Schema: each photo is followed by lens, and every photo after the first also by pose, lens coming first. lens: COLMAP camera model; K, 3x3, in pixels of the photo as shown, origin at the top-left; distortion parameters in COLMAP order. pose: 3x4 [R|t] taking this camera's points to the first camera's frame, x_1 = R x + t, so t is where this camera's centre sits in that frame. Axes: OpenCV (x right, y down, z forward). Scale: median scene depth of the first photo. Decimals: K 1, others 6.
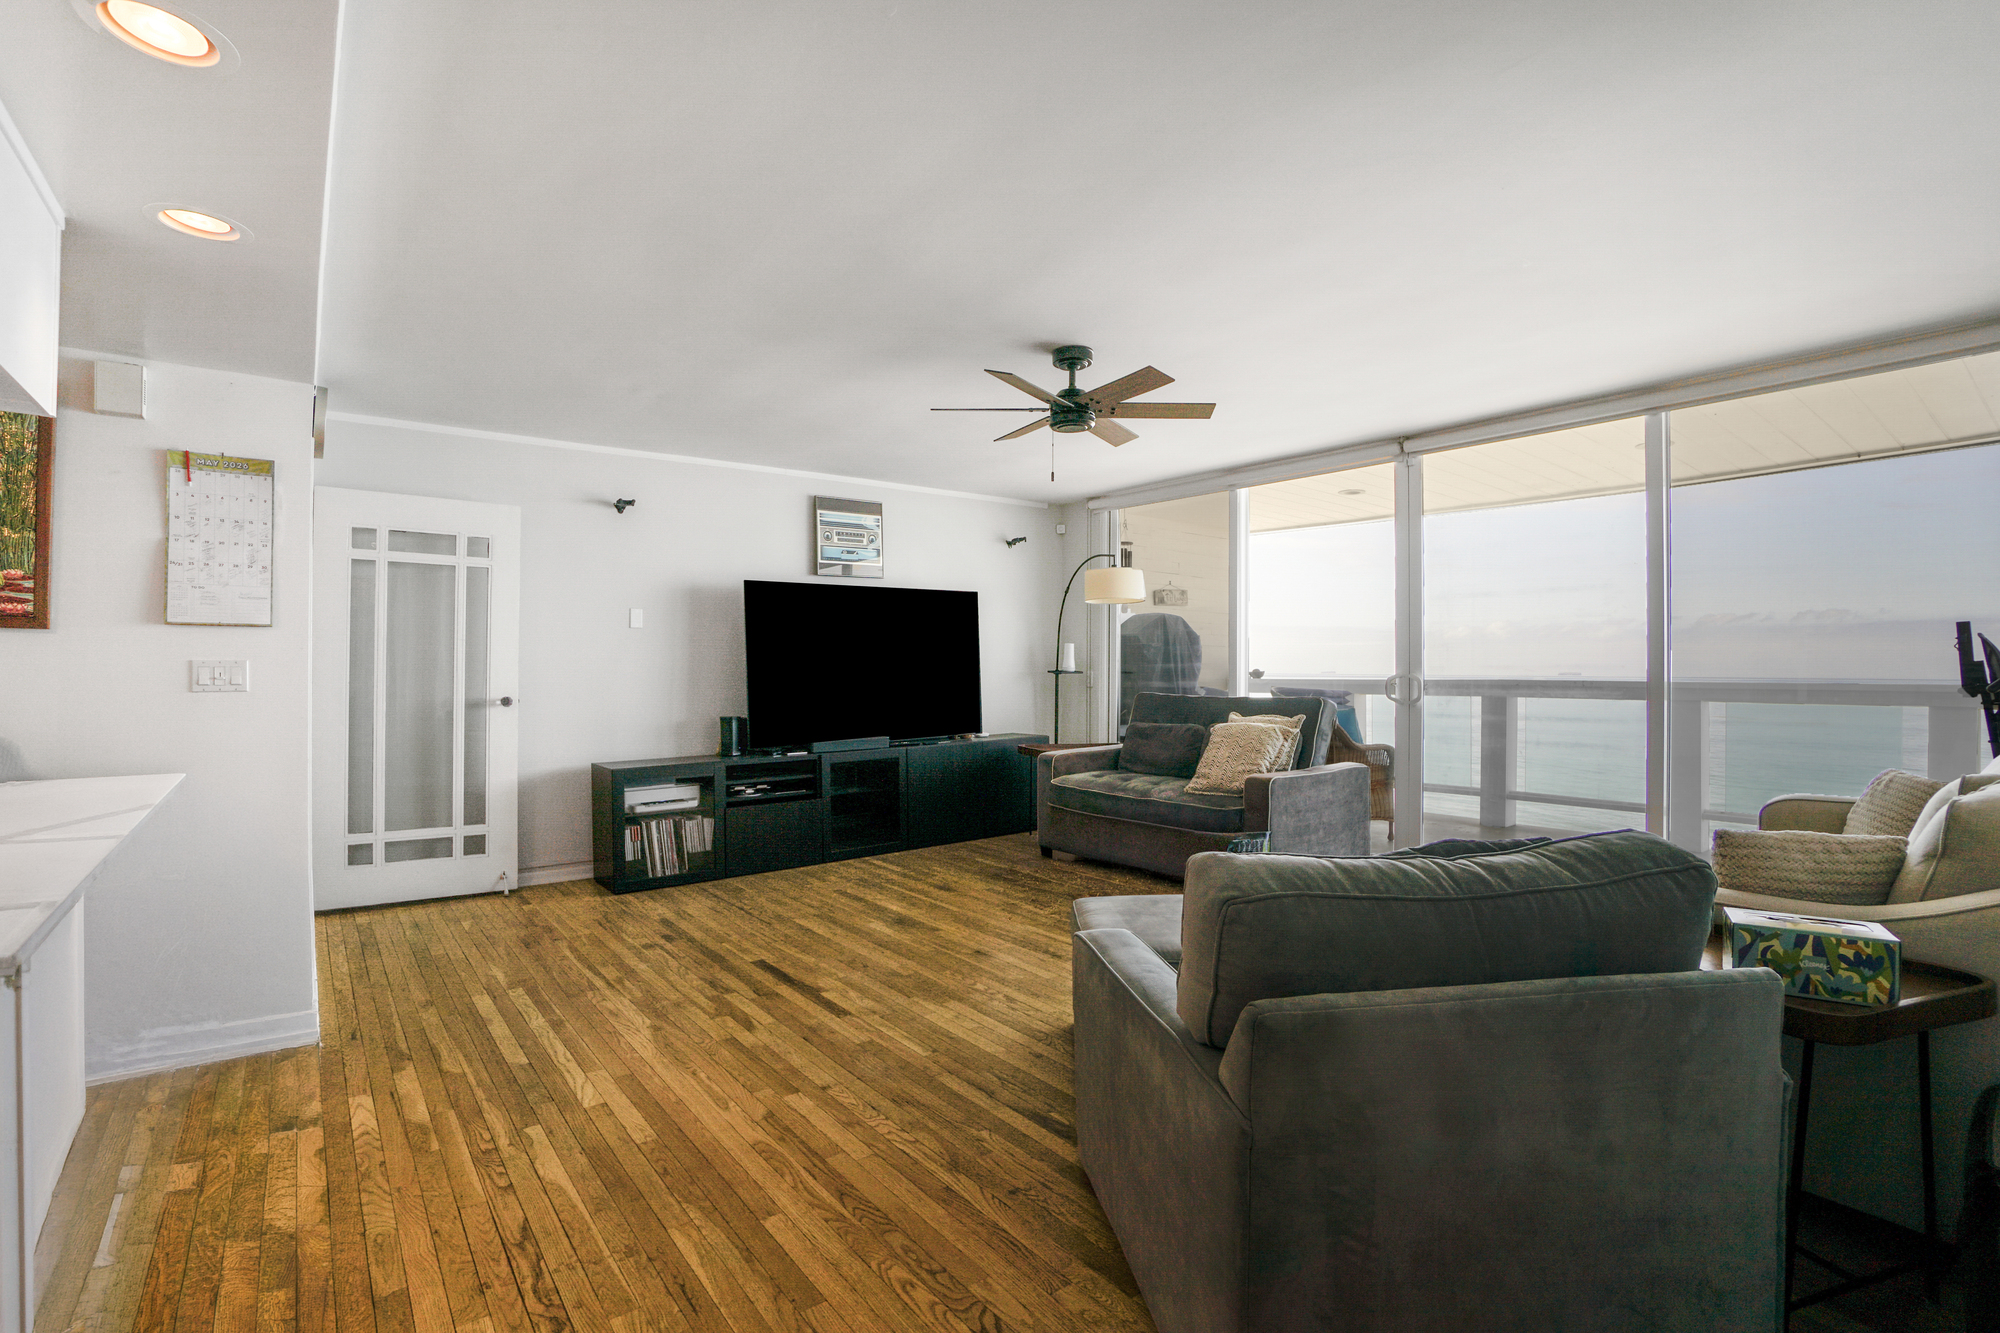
lens RADIAL K [[907.5, 0, 970.8], [0, 907.5, 668.2], [0, 0, 1]] dist [-0.057422, 0.015743]
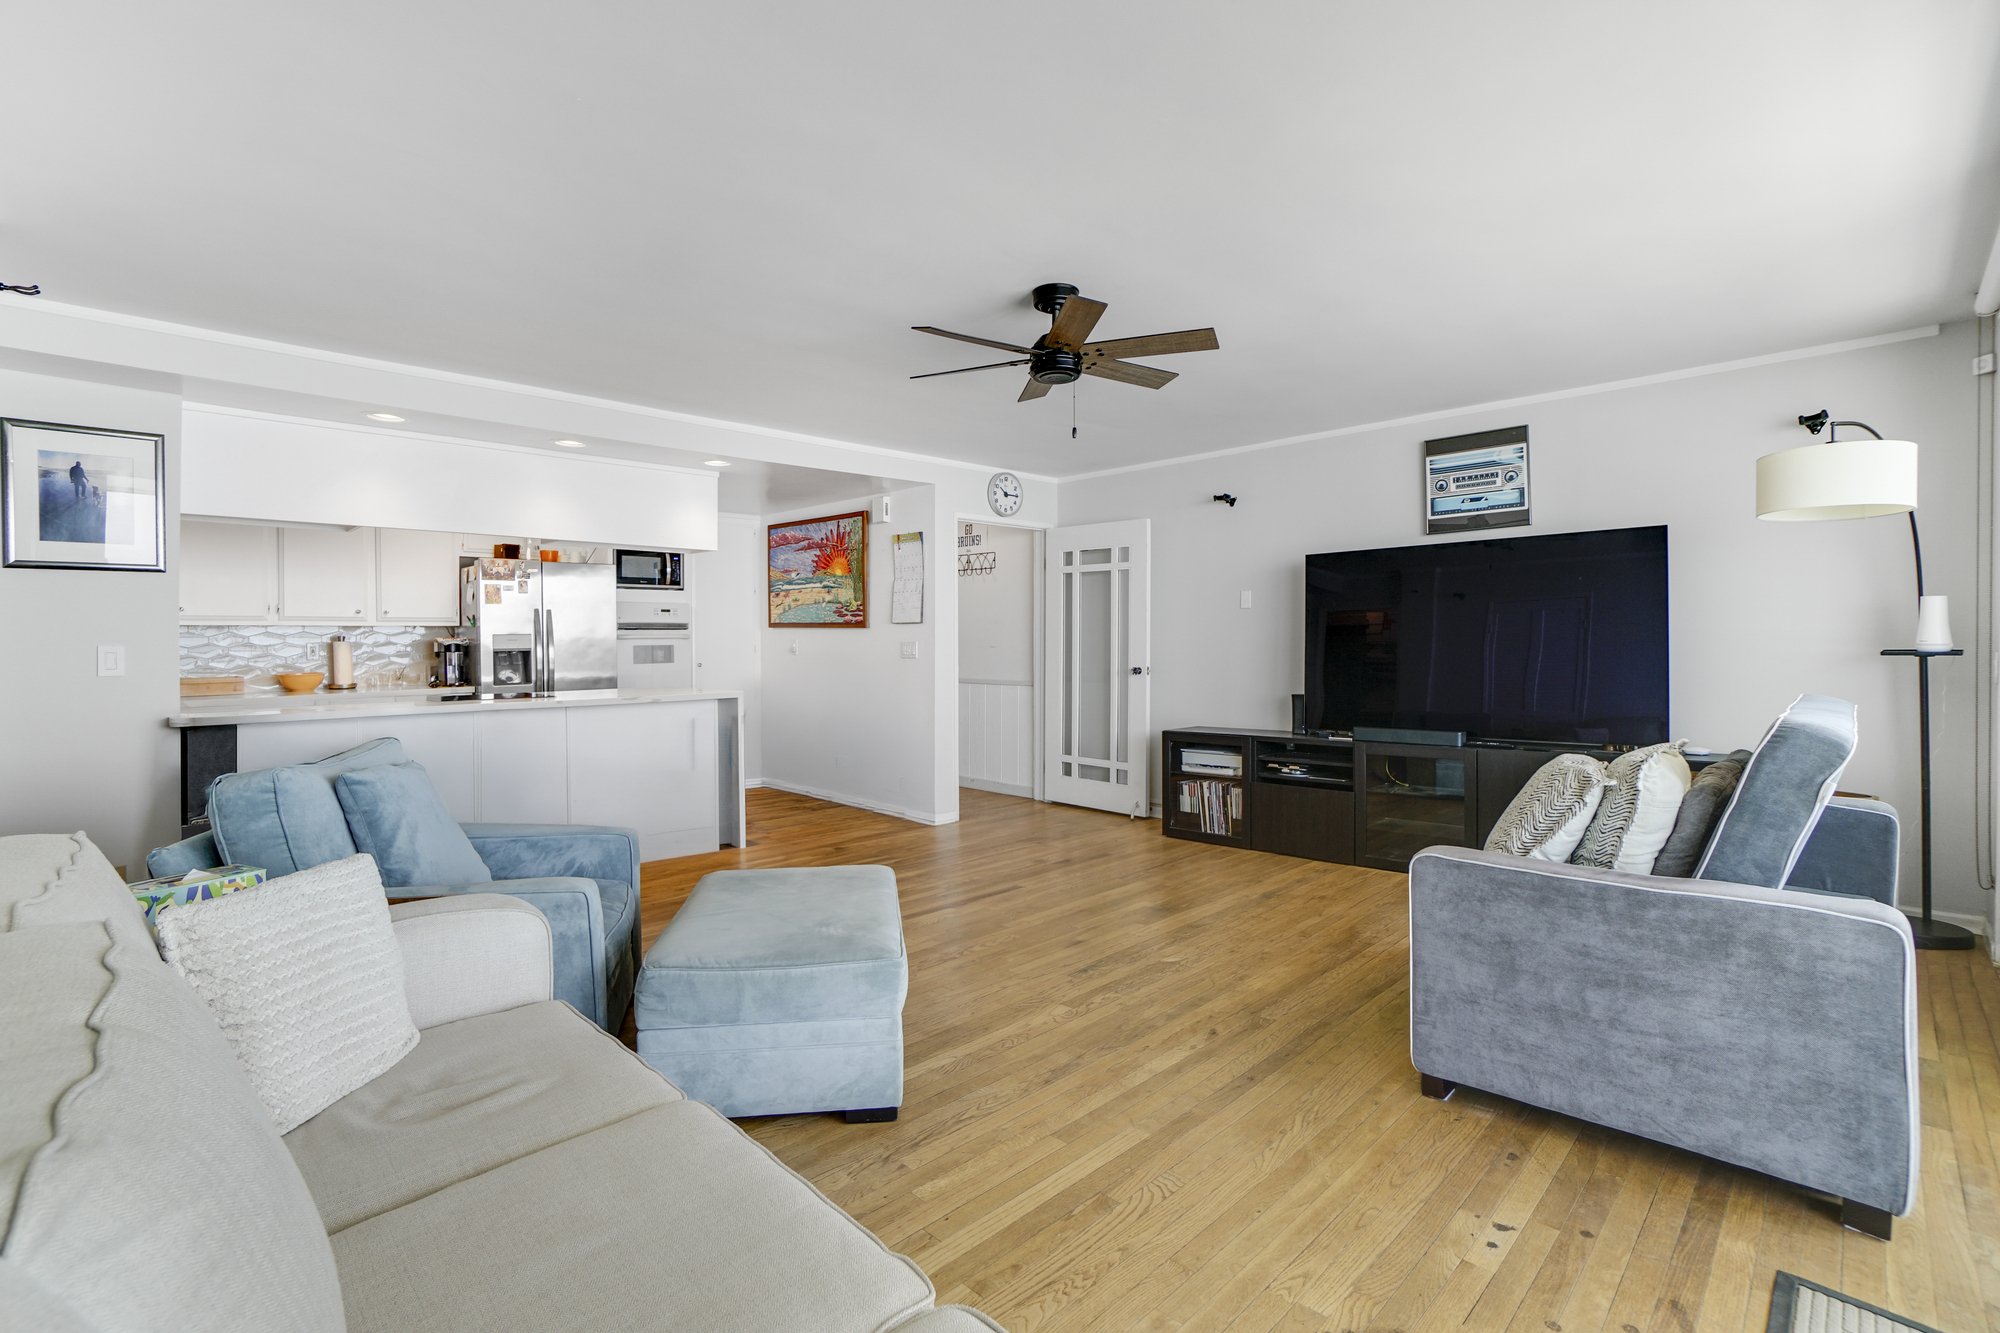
lens RADIAL K [[907.5, 0, 1000.8], [0, 907.5, 637.8], [0, 0, 1]] dist [-0.057422, 0.015743]
pose [[0.165666, -0.002988, -0.986177, 0.753467], [0.007154, 0.999973, -0.001828, -0.009531], [0.986156, -0.006753, 0.165683, 0.596731]]
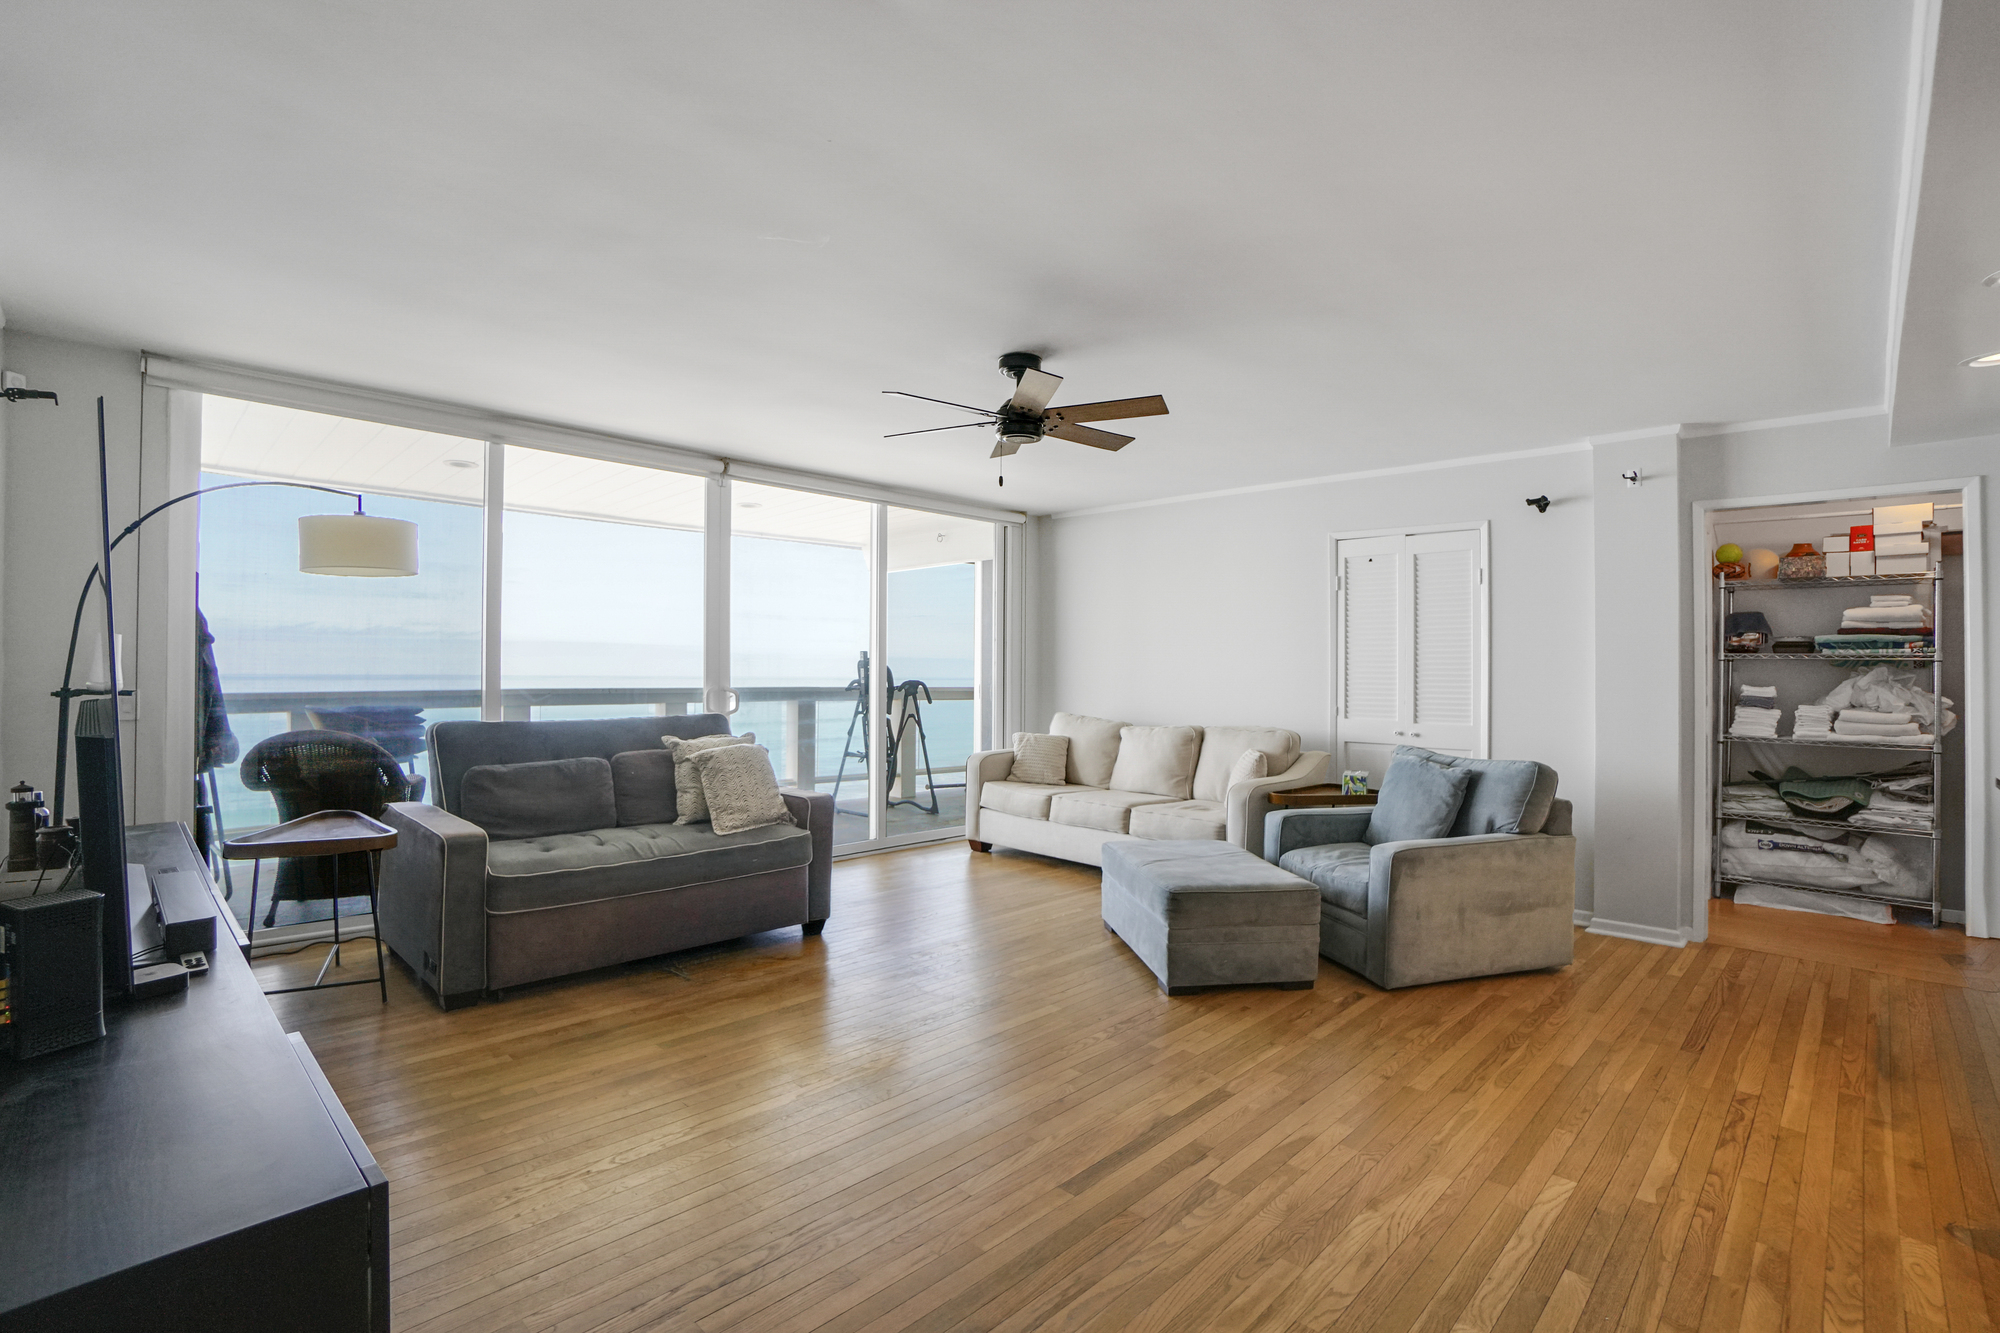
lens RADIAL K [[907.5, 0, 1006.1], [0, 907.5, 680.8], [0, 0, 1]] dist [-0.057422, 0.015743]
pose [[-0.142145, -0.013598, 0.989752, -0.605324], [-0.004670, 0.999904, 0.013067, -0.015735], [-0.989835, -0.002765, -0.142195, 0.836833]]
